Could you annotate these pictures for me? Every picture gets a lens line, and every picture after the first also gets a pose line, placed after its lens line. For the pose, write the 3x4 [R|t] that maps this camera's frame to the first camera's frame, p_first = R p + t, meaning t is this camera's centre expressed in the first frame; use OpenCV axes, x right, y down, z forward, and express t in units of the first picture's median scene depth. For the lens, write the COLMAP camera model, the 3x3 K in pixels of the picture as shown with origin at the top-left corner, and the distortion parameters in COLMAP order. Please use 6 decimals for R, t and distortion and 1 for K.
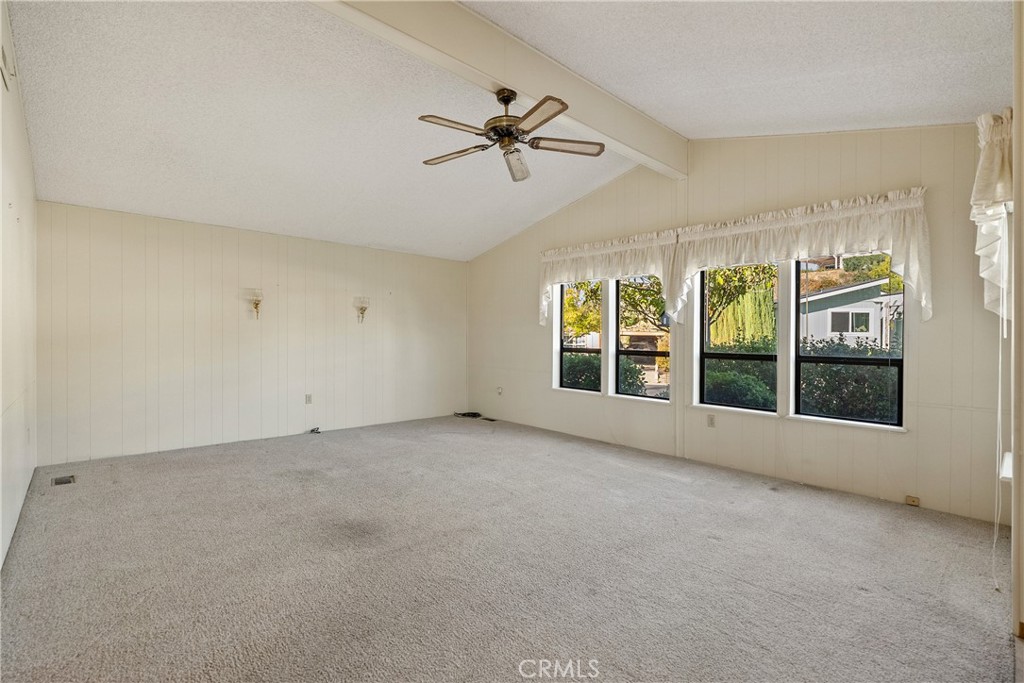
lens RADIAL K [[465.7, 0, 514.5], [0, 465.7, 341.9], [0, 0, 1]] dist [0.000598, 0.000199]
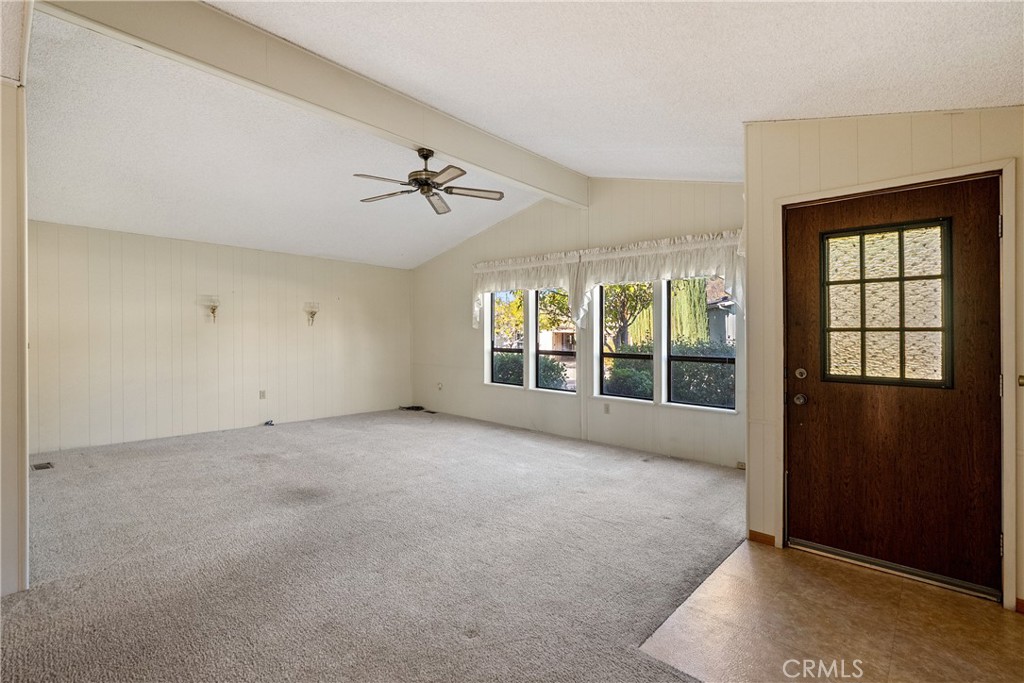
lens RADIAL K [[471.5, 0, 512.0], [0, 471.5, 341.5], [0, 0, 1]] dist [-0.001081, 0.000617]
pose [[0.996734, -0.000437, 0.080760, 0.074063], [-0.000017, 0.999984, 0.005622, -0.013210], [-0.080761, -0.005605, 0.996718, -0.207198]]
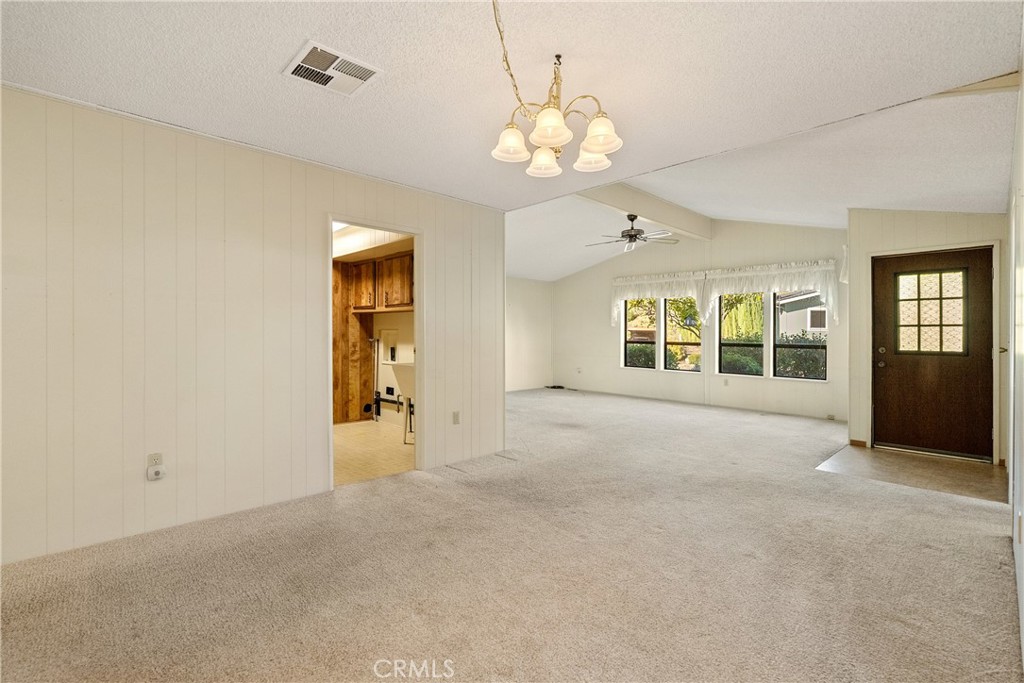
lens RADIAL K [[471.5, 0, 512.0], [0, 471.5, 341.5], [0, 0, 1]] dist [-0.001081, 0.000617]
pose [[0.999810, -0.003966, 0.019061, -0.394487], [0.003777, 0.999943, 0.009975, -0.002572], [-0.019100, -0.009901, 0.999769, -0.718007]]
